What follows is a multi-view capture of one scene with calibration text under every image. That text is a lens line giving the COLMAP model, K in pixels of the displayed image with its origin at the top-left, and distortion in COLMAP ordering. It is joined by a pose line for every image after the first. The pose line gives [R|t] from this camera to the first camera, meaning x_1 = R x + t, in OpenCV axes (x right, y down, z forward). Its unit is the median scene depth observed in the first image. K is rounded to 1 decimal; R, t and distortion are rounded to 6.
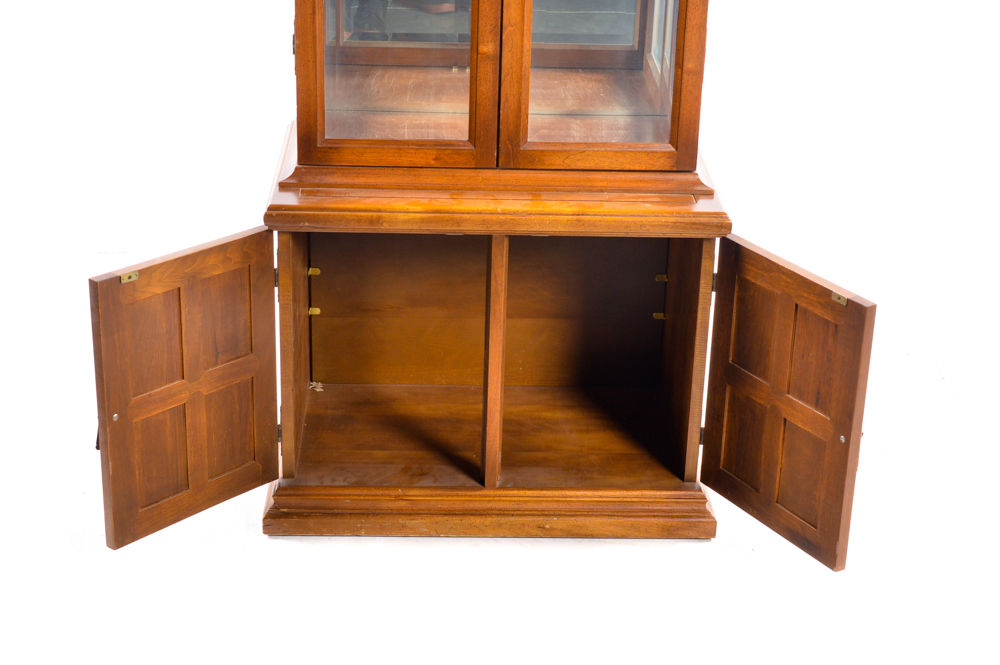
lens RADIAL K [[1721.0, 0, 502.2], [0, 1721.0, 312.0], [0, 0, 1]] dist [-0.016022, 0.000000]
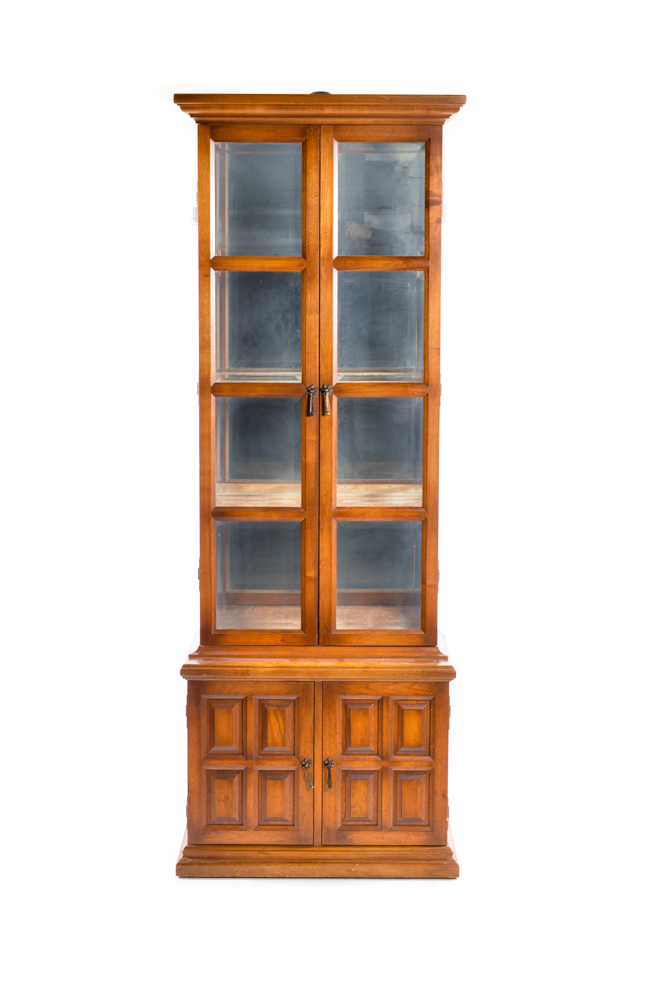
lens RADIAL K [[1721.0, 0, 305.5], [0, 1721.0, 519.9], [0, 0, 1]] dist [-0.016022, 0.000000]
pose [[0.998753, -0.018699, -0.046284, 0.065104], [0.005894, 0.964875, -0.262642, 0.240837], [0.049570, 0.262042, 0.963783, -0.656939]]
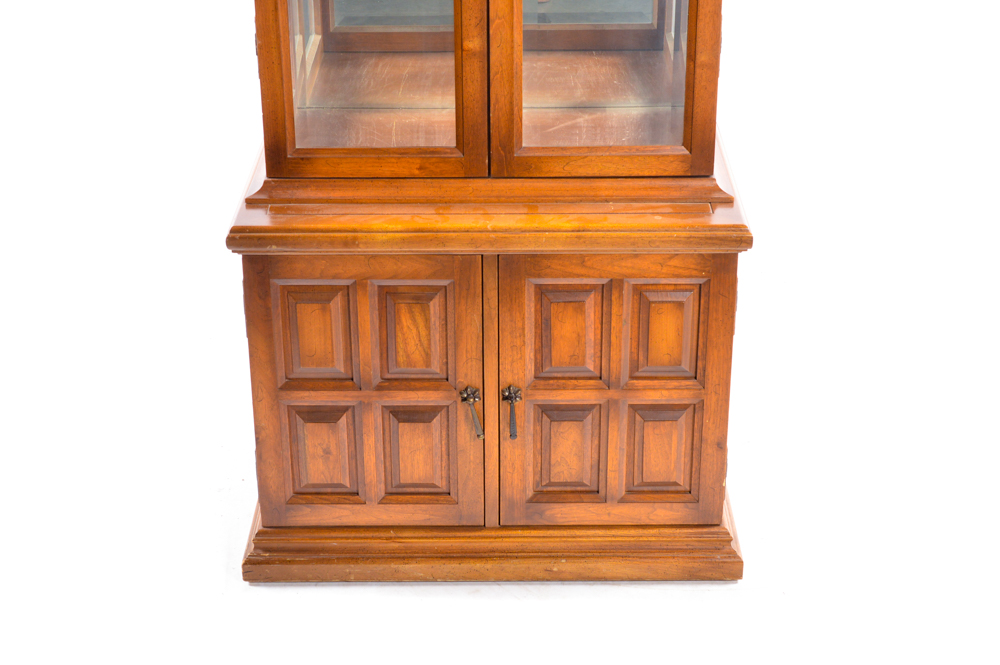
lens RADIAL K [[1721.0, 0, 502.6], [0, 1721.0, 332.3], [0, 0, 1]] dist [-0.016022, 0.000000]
pose [[0.998896, -0.015022, -0.044509, 0.042717], [0.017261, 0.998583, 0.050349, -0.048312], [0.043689, -0.051061, 0.997739, 0.106536]]
